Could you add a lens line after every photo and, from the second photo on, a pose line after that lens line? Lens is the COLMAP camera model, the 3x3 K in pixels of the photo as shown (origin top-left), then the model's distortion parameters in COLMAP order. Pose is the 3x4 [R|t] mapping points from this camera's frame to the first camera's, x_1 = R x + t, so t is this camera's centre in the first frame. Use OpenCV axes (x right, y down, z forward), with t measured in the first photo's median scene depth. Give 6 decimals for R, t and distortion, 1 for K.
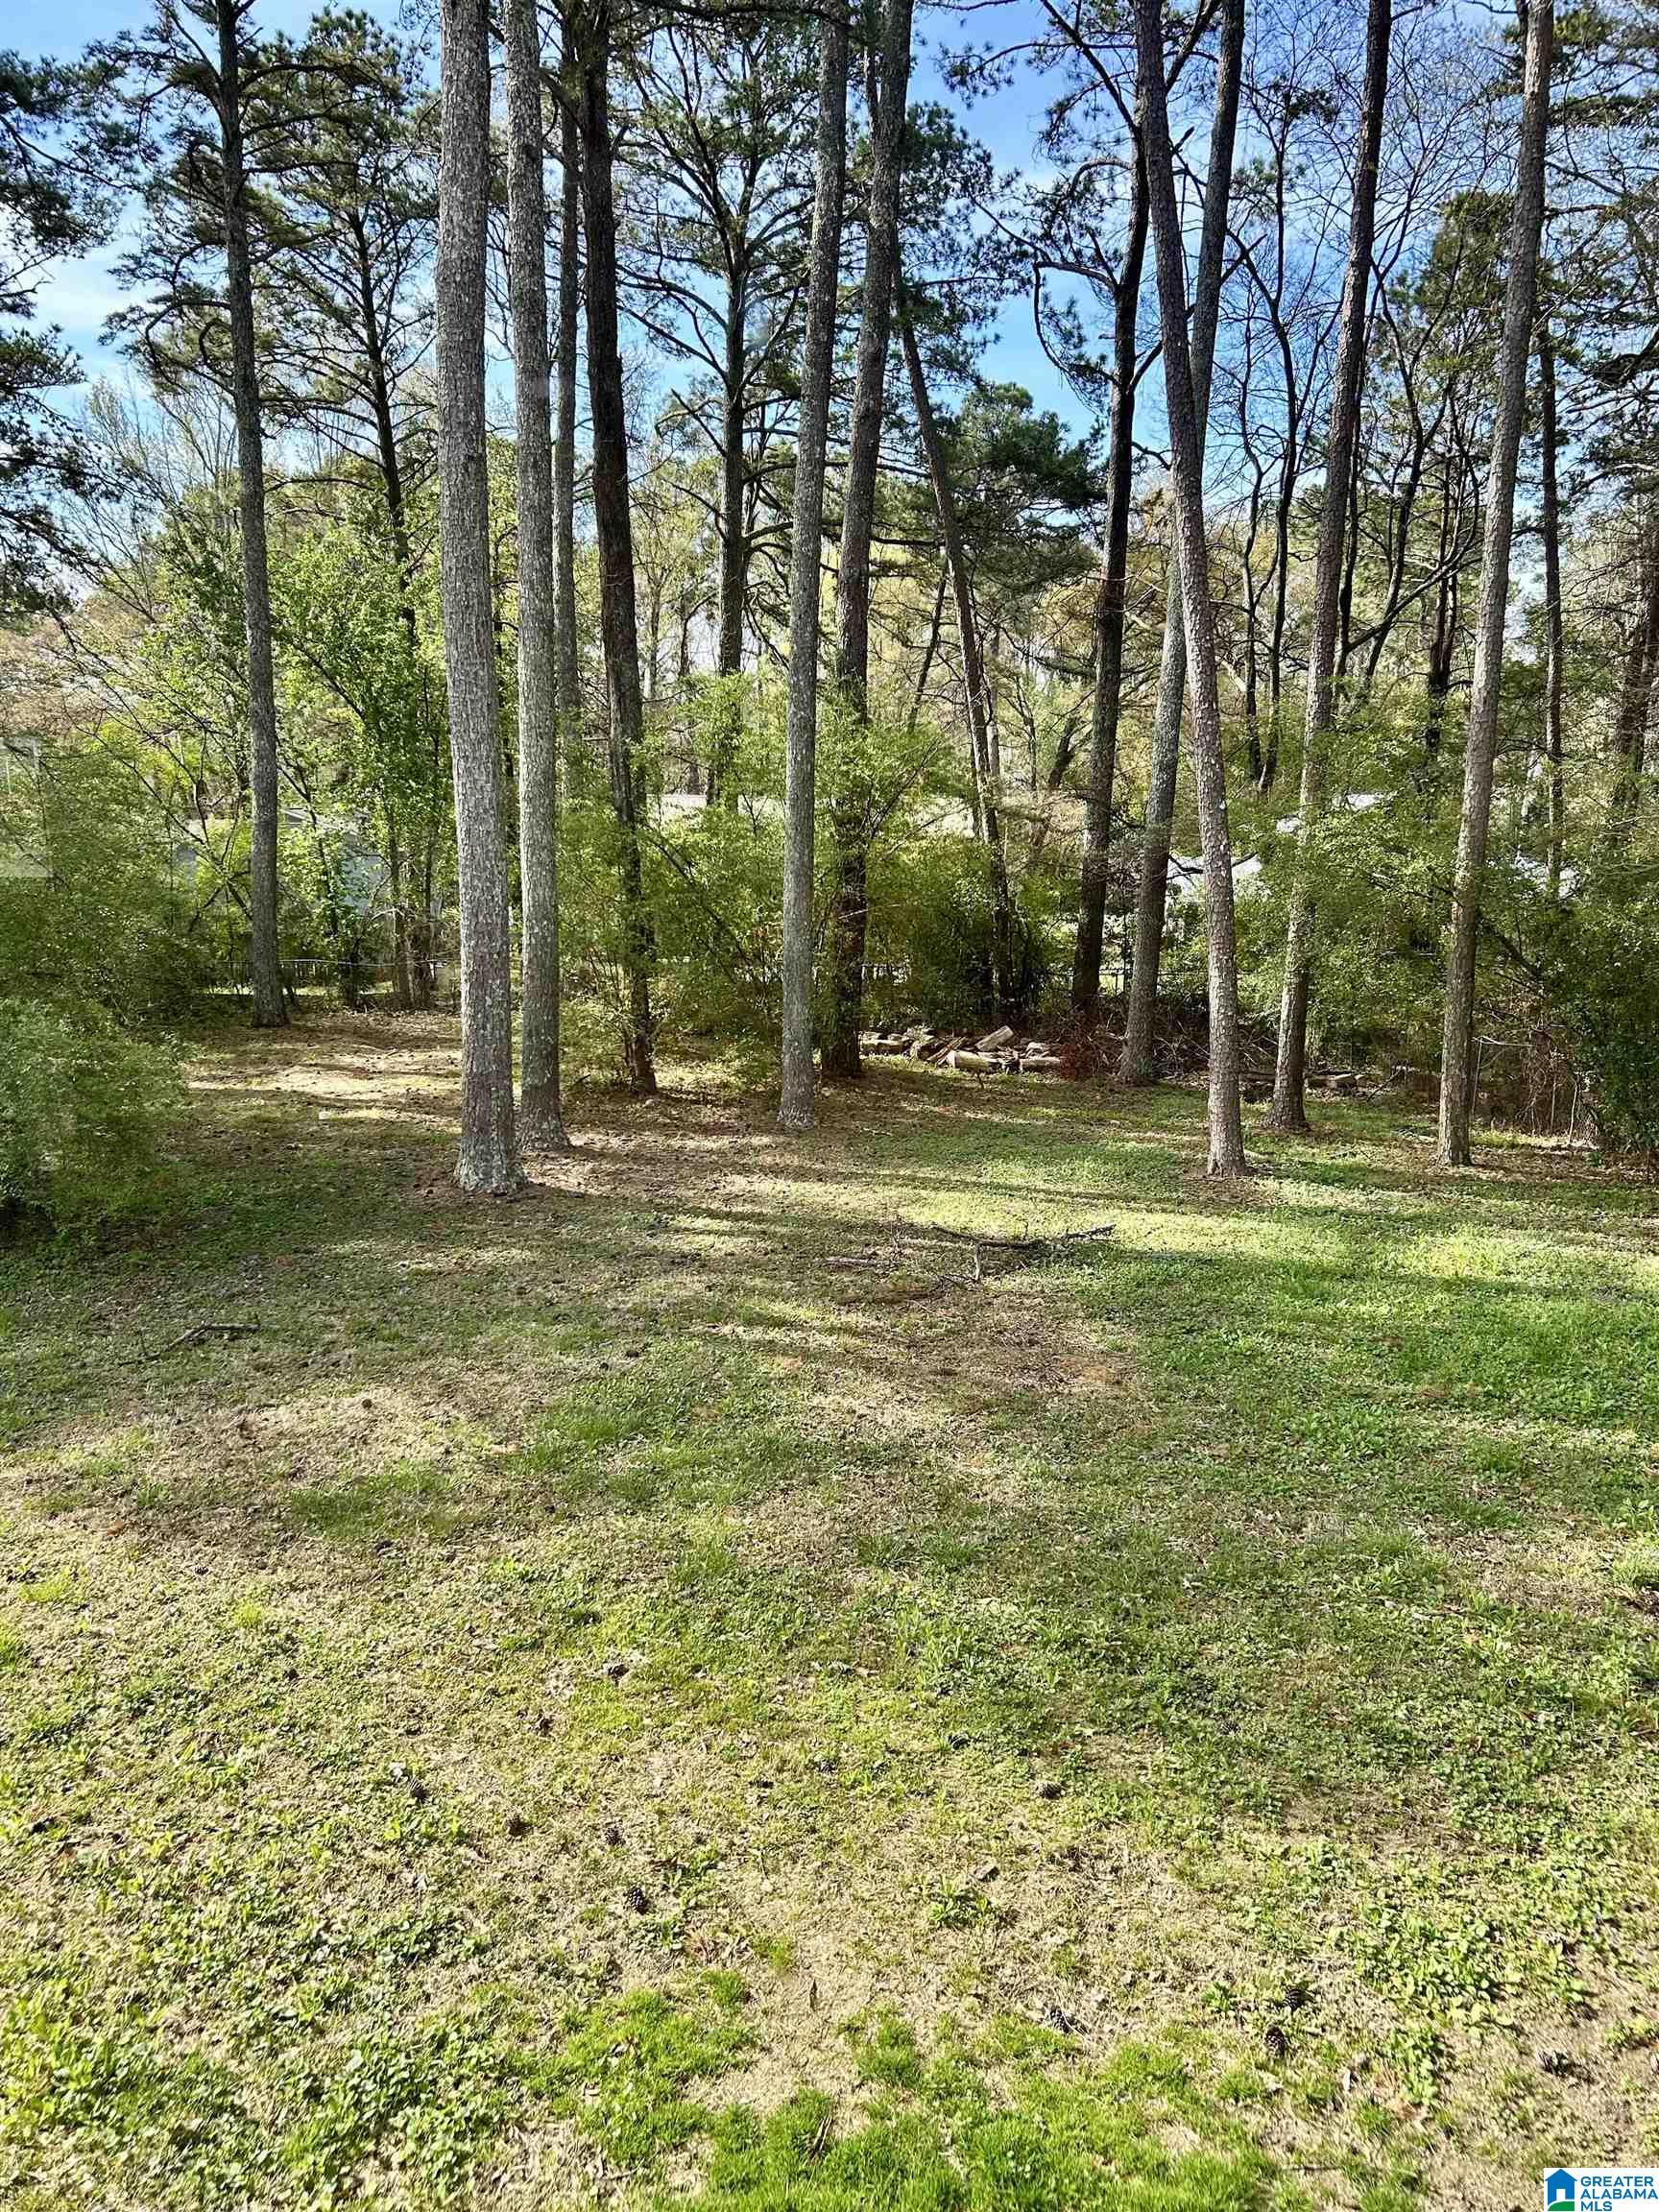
lens RADIAL K [[1663.6, 0, 827.8], [0, 1663.6, 1093.9], [0, 0, 1]] dist [0.043404, -0.046209]
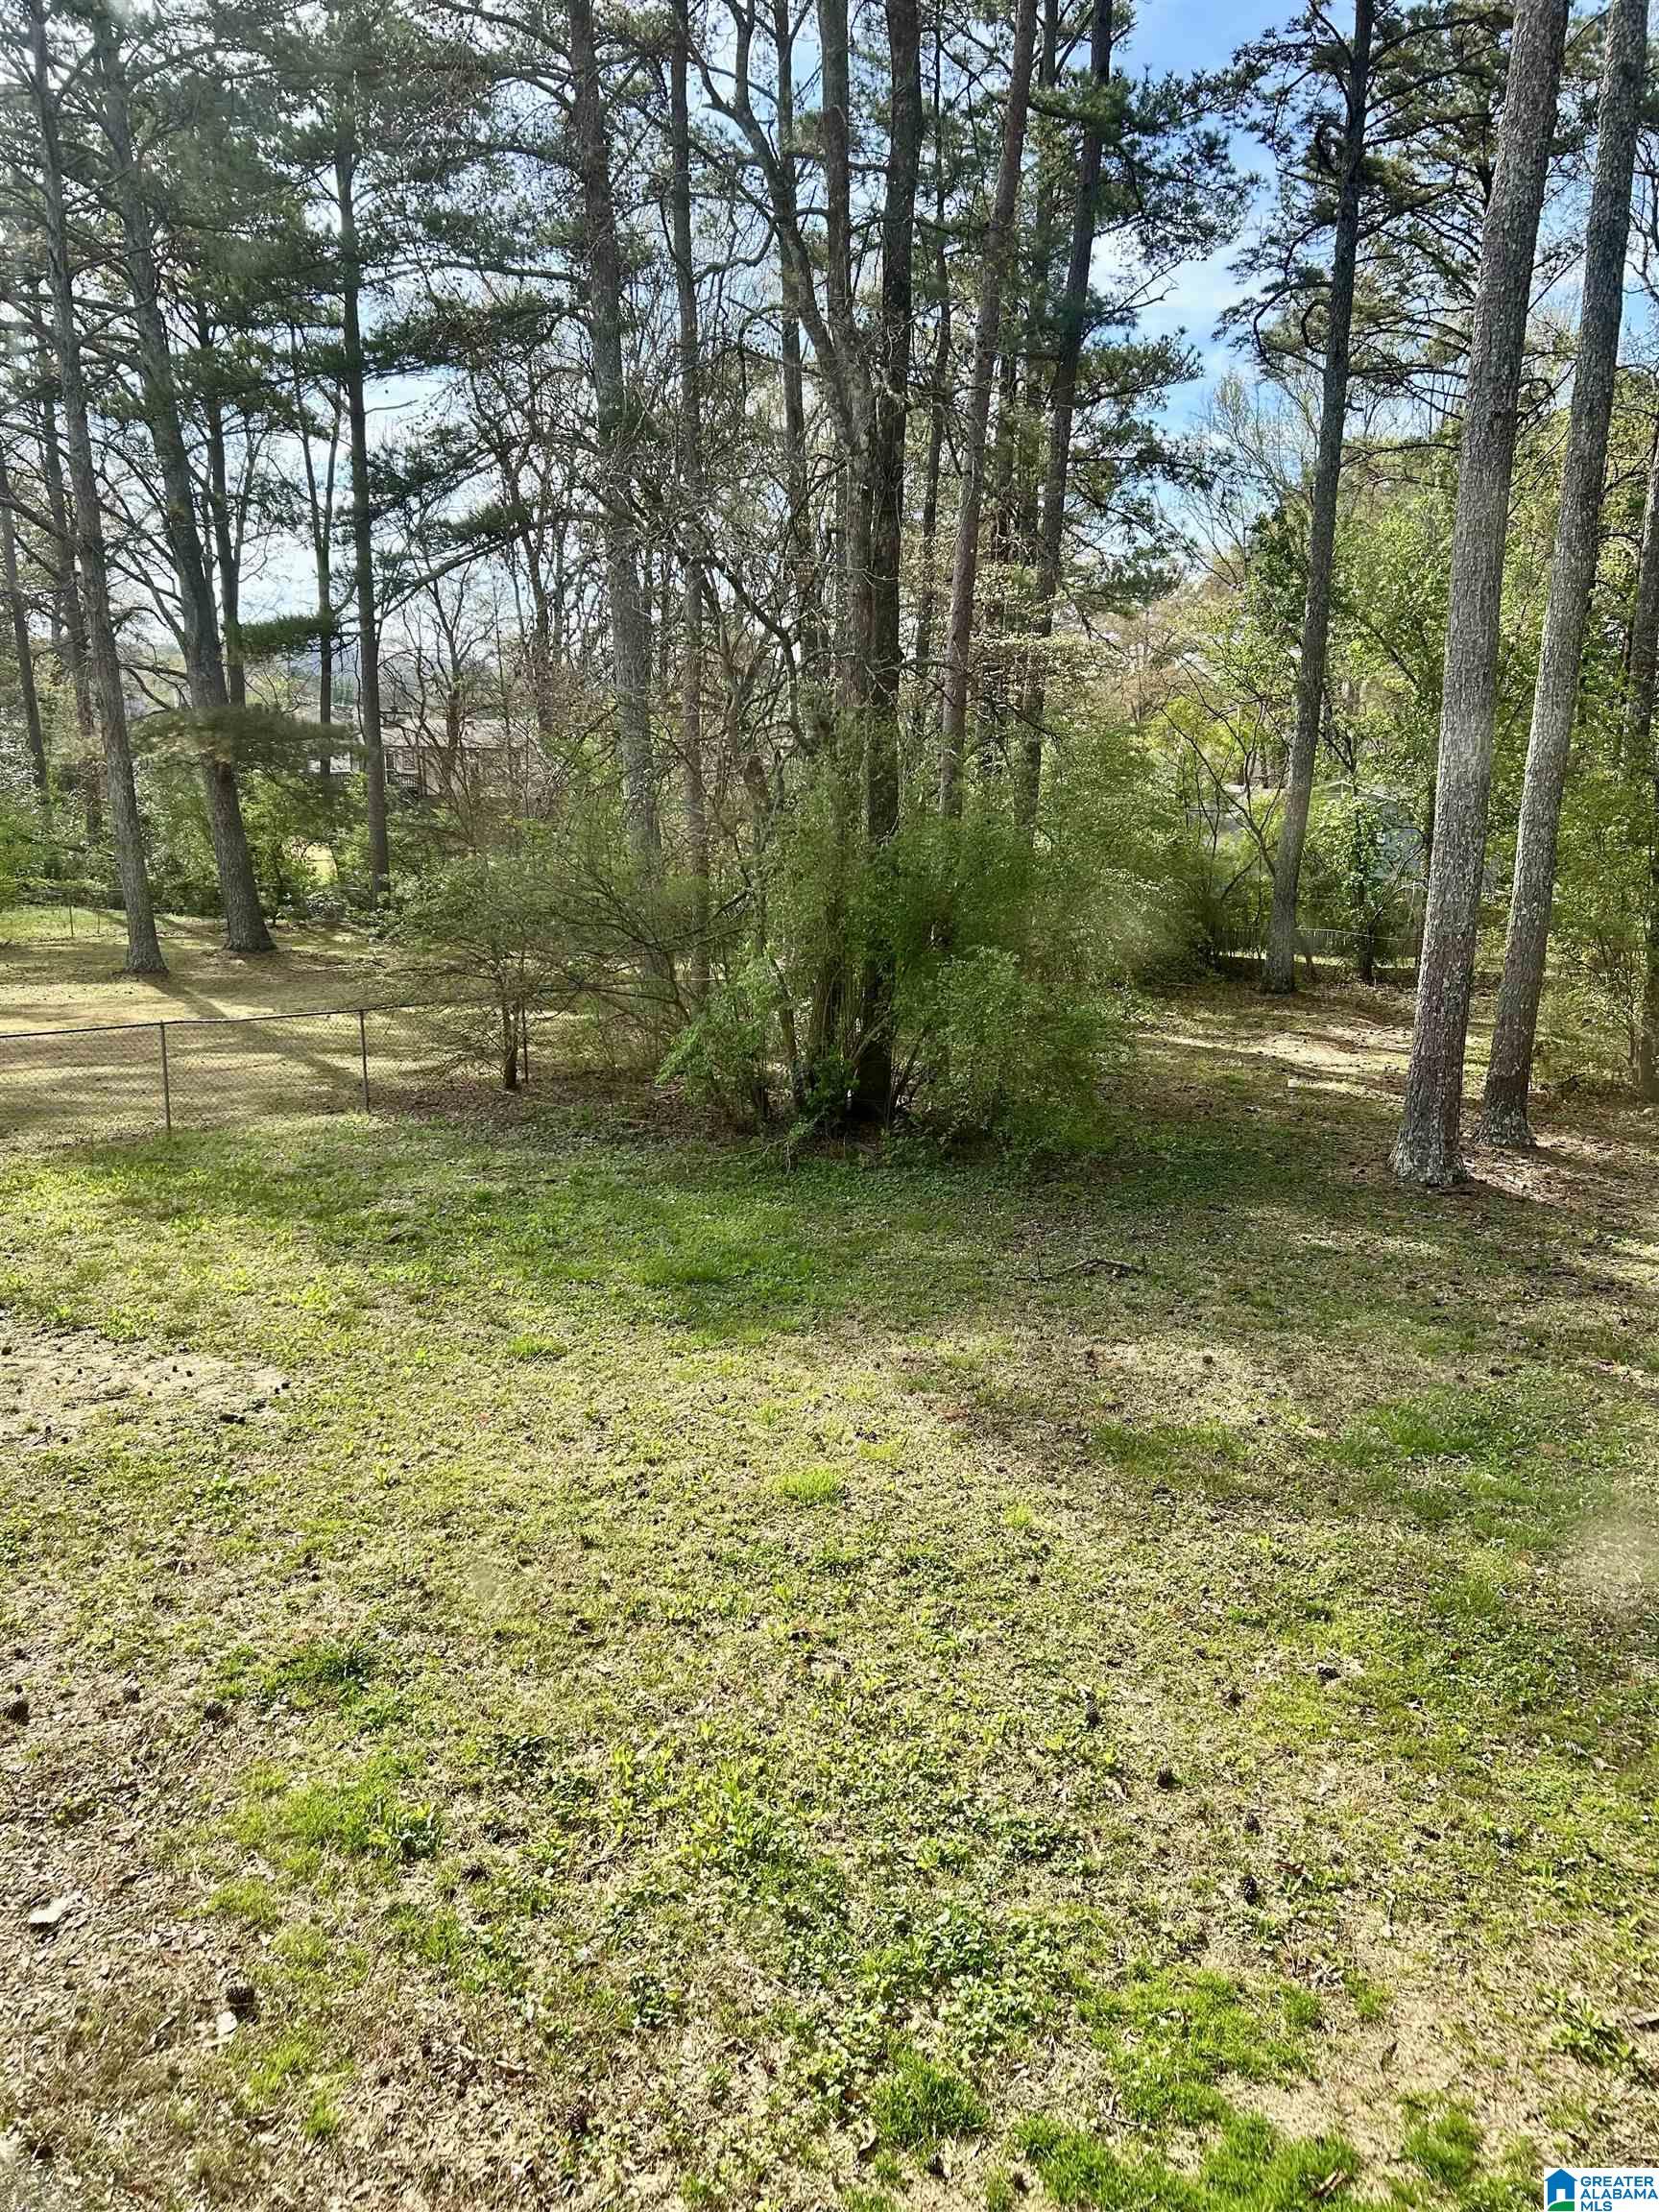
lens RADIAL K [[1663.6, 0, 860.9], [0, 1663.6, 1100.4], [0, 0, 1]] dist [0.043404, -0.046209]
pose [[0.816267, 0.123549, -0.564308, 0.123198], [-0.111146, 0.992199, 0.056460, -0.010331], [0.566881, 0.016634, 0.823632, 0.022331]]
